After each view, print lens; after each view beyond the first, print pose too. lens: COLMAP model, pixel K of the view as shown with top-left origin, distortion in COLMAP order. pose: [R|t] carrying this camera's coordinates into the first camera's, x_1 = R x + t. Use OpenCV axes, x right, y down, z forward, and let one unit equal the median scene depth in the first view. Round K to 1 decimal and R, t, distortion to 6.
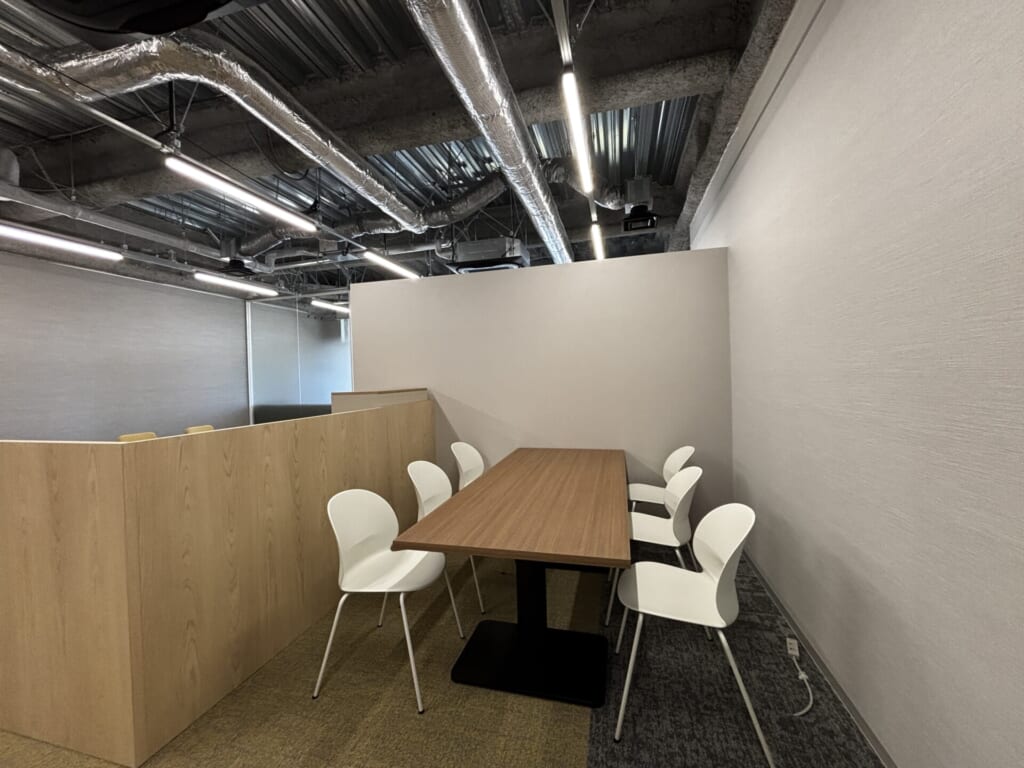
lens RADIAL K [[408.3, 0, 512.0], [0, 408.3, 384.0], [0, 0, 1]] dist [-0.033056, 0.000132]
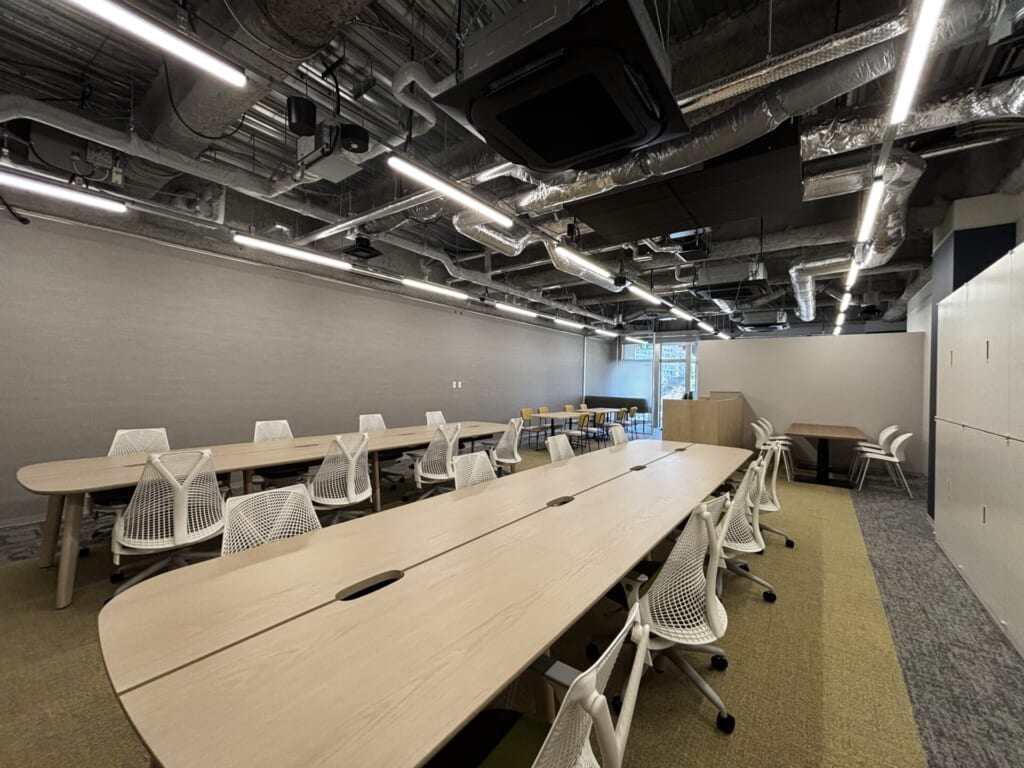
lens RADIAL K [[424.8, 0, 512.0], [0, 424.8, 384.0], [0, 0, 1]] dist [0.033971, 0.000065]
pose [[0.921444, 0.042295, -0.386203, -0.353686], [-0.041346, 0.999087, 0.010768, -0.004017], [0.386306, 0.006045, 0.922351, -1.238809]]
